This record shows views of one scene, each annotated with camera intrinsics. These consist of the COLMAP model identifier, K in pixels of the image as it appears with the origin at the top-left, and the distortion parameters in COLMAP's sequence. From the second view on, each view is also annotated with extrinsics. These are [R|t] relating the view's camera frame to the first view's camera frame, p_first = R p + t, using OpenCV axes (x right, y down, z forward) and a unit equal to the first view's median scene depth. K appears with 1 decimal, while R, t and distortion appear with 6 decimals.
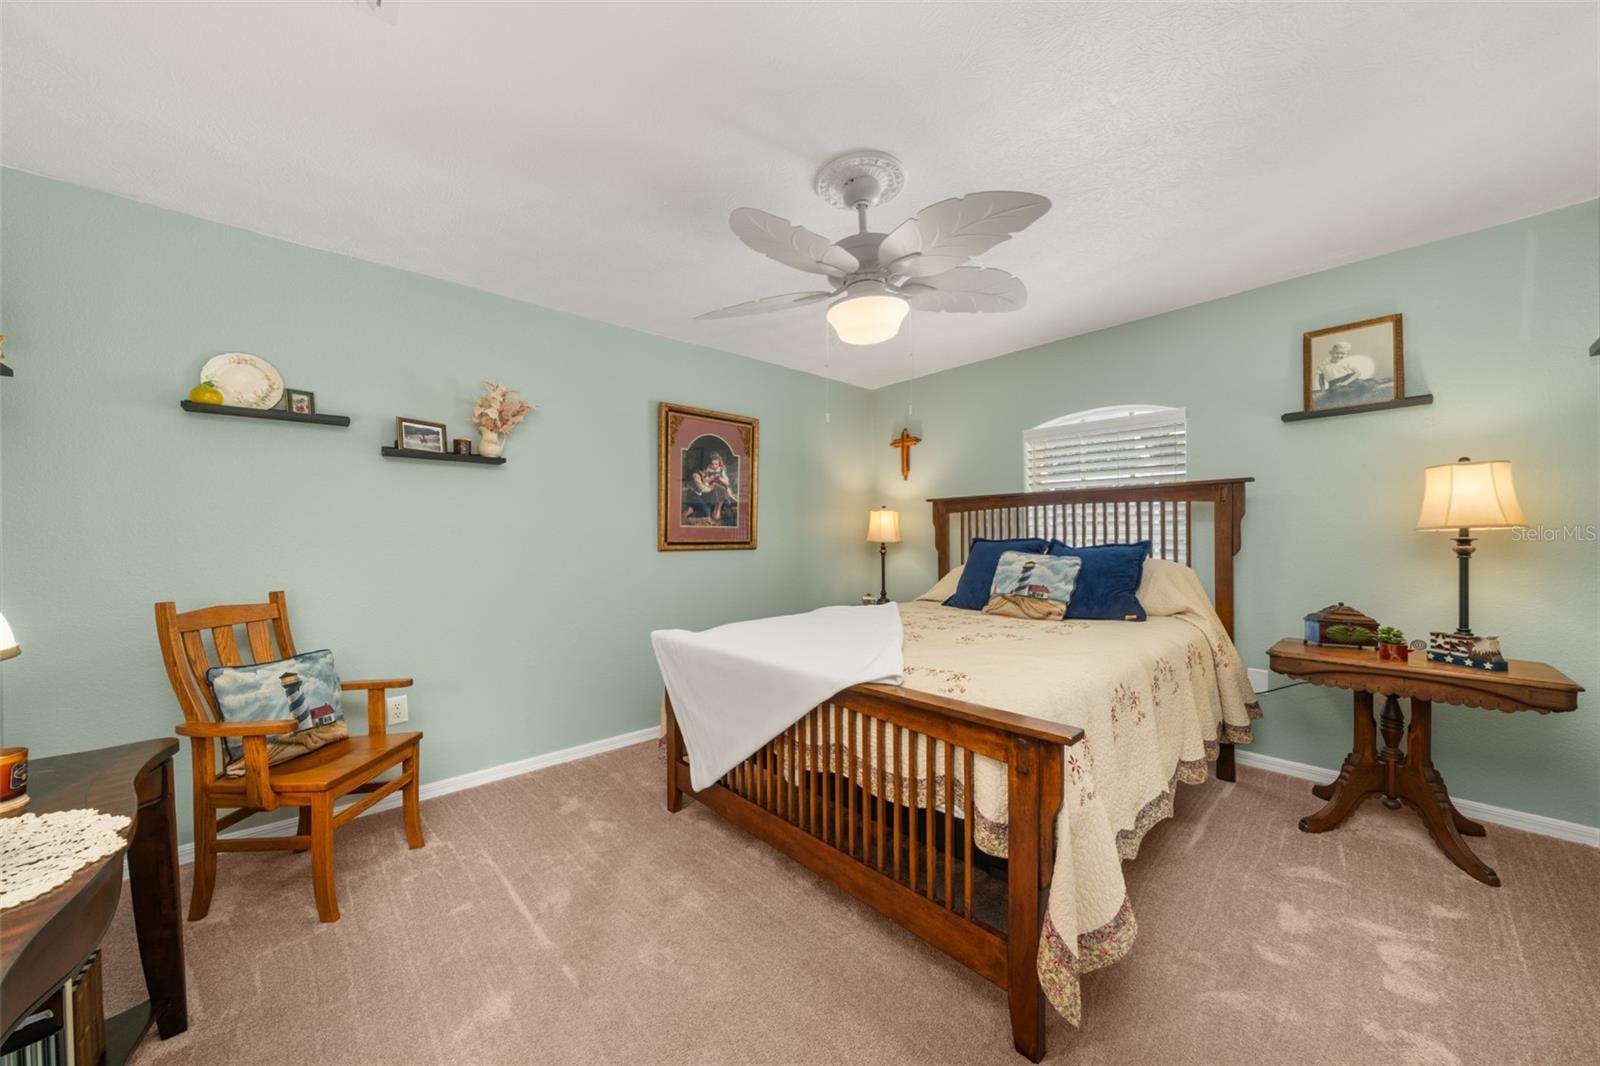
lens RADIAL K [[562.2, 0, 796.8], [0, 562.2, 540.7], [0, 0, 1]] dist [-0.005724, -0.000044]
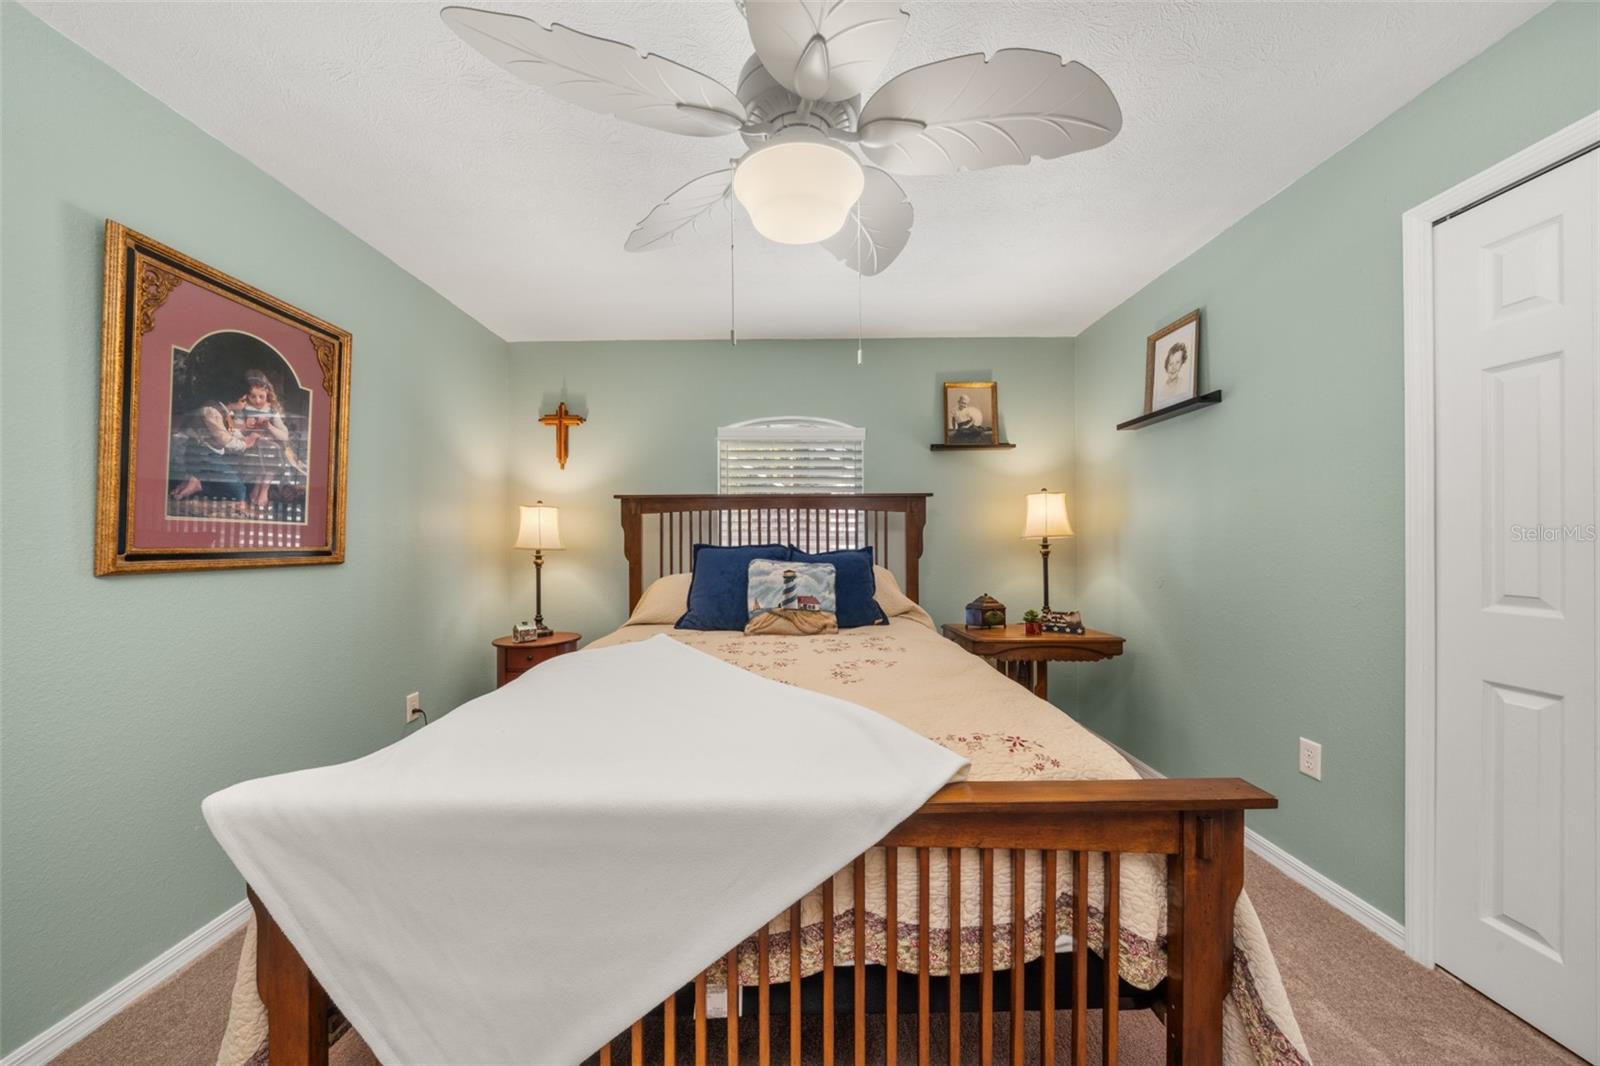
lens RADIAL K [[538.1, 0, 775.4], [0, 538.1, 540.8], [0, 0, 1]] dist [-0.004615, -0.000074]
pose [[0.673668, 0.003224, 0.739027, -0.212110], [0.002794, 0.999972, -0.006909, -0.003797], [-0.739029, 0.006719, 0.673640, 0.388190]]
